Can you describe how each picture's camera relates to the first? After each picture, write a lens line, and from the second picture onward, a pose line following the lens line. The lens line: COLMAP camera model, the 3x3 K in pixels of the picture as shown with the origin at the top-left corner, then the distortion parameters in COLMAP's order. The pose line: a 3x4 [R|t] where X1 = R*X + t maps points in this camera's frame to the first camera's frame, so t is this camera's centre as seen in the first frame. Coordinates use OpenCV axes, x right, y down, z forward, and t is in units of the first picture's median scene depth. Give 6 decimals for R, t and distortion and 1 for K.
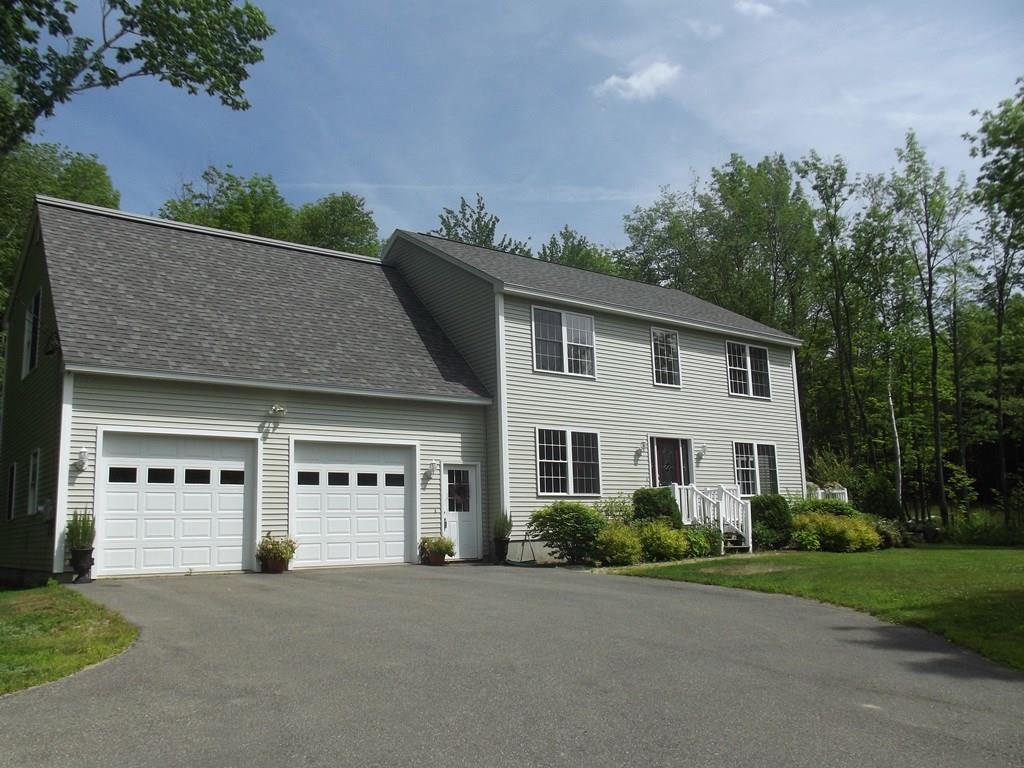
lens RADIAL K [[859.3, 0, 510.1], [0, 859.3, 398.2], [0, 0, 1]] dist [-0.054120, 0.087399]
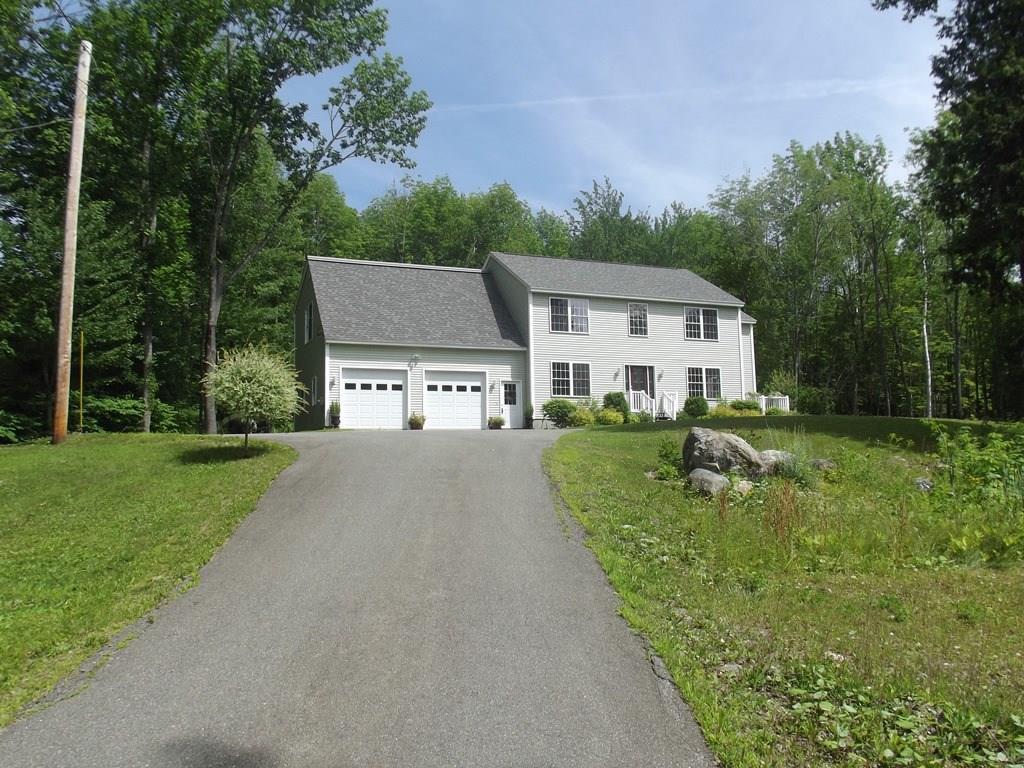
lens RADIAL K [[793.6, 0, 512.0], [0, 793.6, 384.0], [0, 0, 1]] dist [-0.003199, -0.001492]
pose [[0.972431, -0.014566, -0.232735, 0.347761], [0.029431, 0.997733, 0.060524, -0.025071], [0.231326, -0.065705, 0.970655, -0.726127]]
